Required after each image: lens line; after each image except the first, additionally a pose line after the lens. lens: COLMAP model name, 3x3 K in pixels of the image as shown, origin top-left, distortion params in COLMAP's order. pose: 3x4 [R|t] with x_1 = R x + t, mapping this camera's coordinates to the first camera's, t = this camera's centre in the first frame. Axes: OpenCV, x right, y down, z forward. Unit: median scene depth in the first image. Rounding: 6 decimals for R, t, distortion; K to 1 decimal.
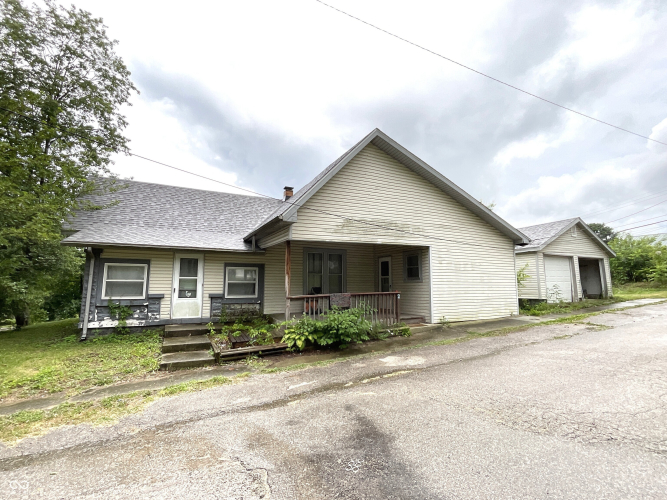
lens RADIAL K [[338.1, 0, 333.5], [0, 338.1, 250.0], [0, 0, 1]] dist [-0.001615, 0.000197]
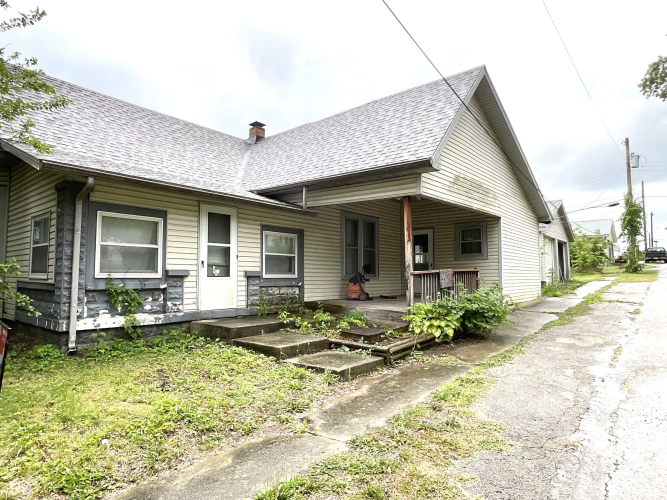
lens RADIAL K [[441.5, 0, 333.5], [0, 441.5, 250.0], [0, 0, 1]] dist [0.000412, -0.000367]
pose [[0.898135, 0.026007, 0.438951, -0.623271], [-0.044223, 0.998531, 0.031322, 0.059891], [-0.437491, -0.047543, 0.897965, 0.189618]]
